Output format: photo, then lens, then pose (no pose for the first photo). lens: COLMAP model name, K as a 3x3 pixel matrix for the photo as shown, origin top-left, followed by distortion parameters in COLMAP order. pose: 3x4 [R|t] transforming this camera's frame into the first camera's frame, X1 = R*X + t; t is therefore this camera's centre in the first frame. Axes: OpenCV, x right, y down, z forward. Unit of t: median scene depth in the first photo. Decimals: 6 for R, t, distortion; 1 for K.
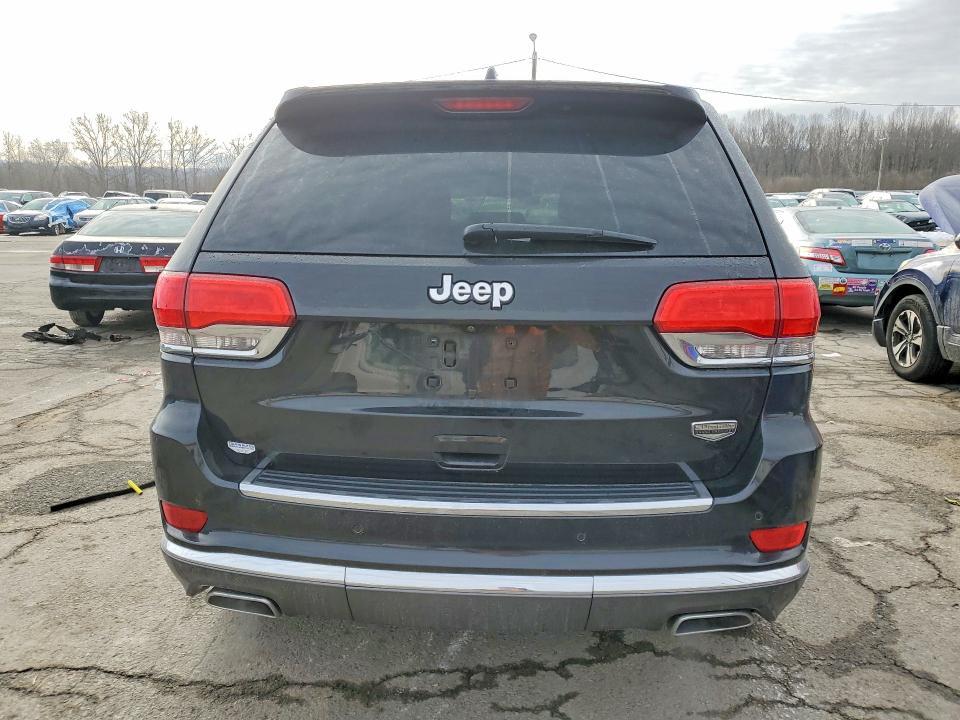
lens RADIAL K [[743.6, 0, 476.3], [0, 743.6, 334.2], [0, 0, 1]] dist [0.011185, 0.014537]
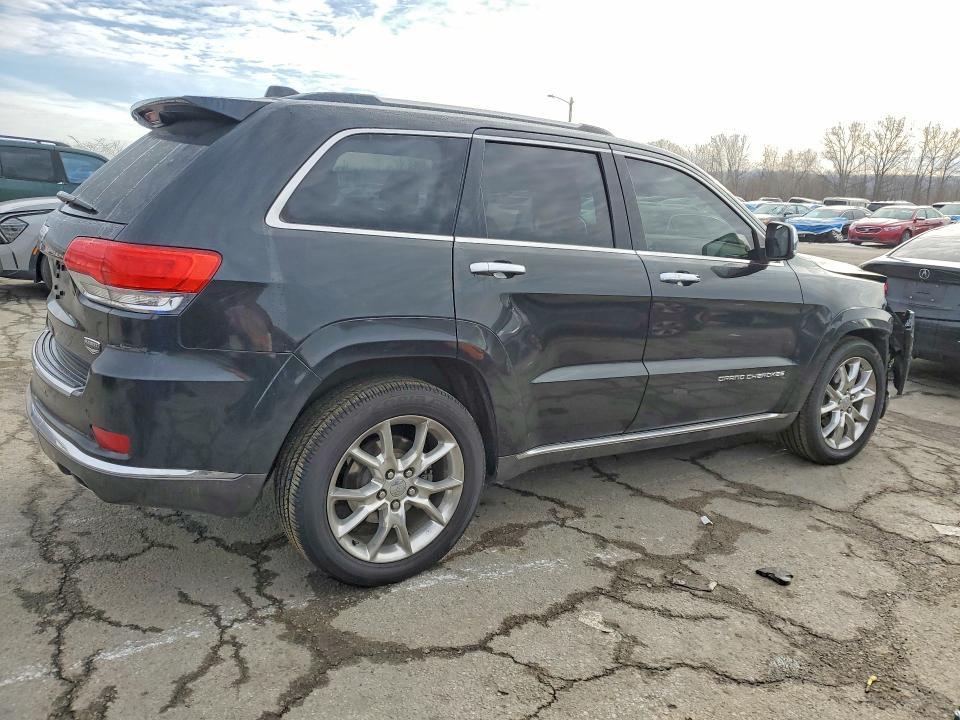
lens RADIAL K [[743.6, 0, 497.2], [0, 743.6, 354.5], [0, 0, 1]] dist [0.011185, 0.014537]
pose [[0.620545, 0.184982, -0.762041, 1.378051], [-0.173736, 0.980060, 0.096428, -0.091252], [0.764683, 0.072556, 0.640309, 0.518330]]
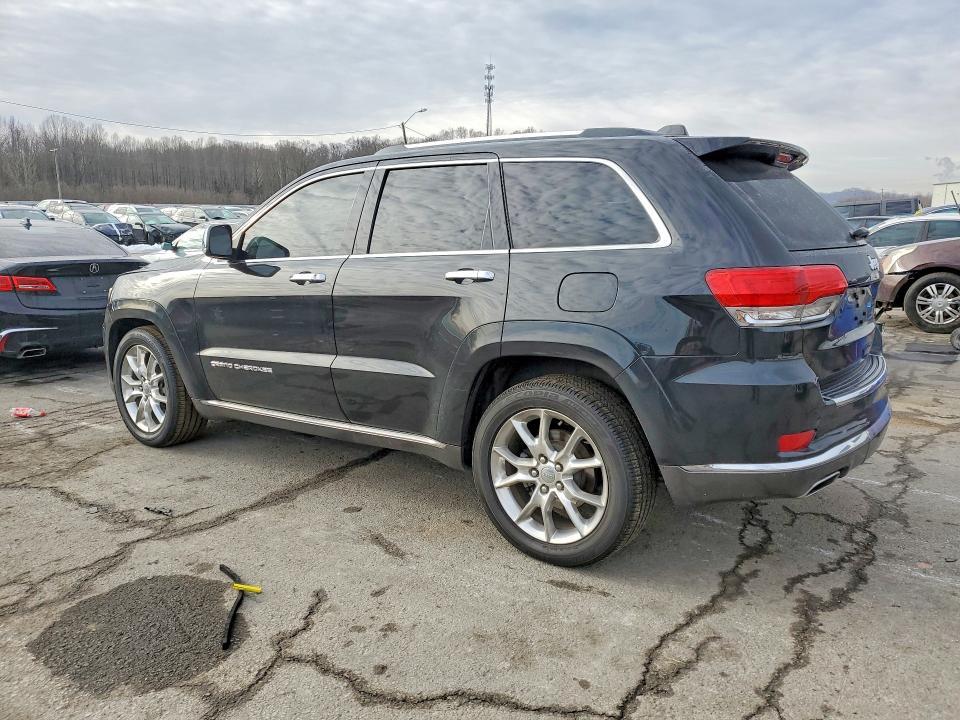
lens RADIAL K [[743.6, 0, 484.9], [0, 743.6, 354.1], [0, 0, 1]] dist [0.011185, 0.014537]
pose [[0.535628, -0.159292, 0.829294, -1.462339], [0.150737, 0.984311, 0.091710, -0.102607], [-0.830892, 0.075883, 0.551235, 0.568933]]
